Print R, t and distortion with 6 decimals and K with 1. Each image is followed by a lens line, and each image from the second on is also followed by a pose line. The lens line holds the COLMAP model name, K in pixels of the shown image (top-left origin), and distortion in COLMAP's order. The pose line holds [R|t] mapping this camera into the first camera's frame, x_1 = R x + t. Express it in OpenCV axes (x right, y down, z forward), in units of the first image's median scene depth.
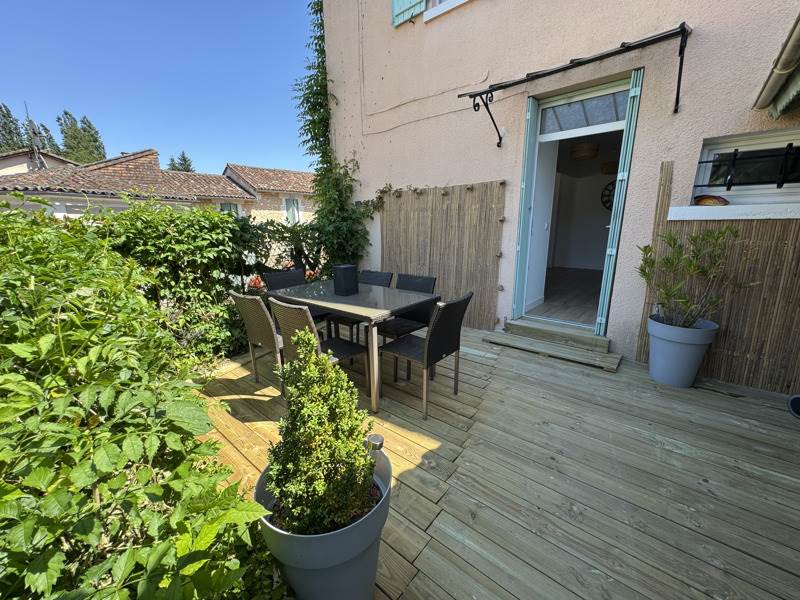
lens RADIAL K [[319.8, 0, 398.3], [0, 319.8, 300.8], [0, 0, 1]] dist [-0.002014, 0.000135]
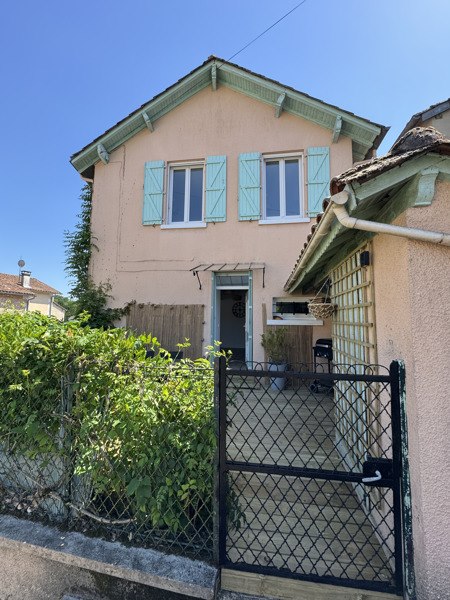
lens RADIAL K [[239.8, 0, 225.8], [0, 239.8, 301.4], [0, 0, 1]] dist [-0.002014, 0.000135]
pose [[0.856634, 0.065416, 0.511760, -0.307682], [0.100104, 0.952004, -0.289254, 0.066683], [-0.506120, 0.299014, 0.808971, -0.316605]]
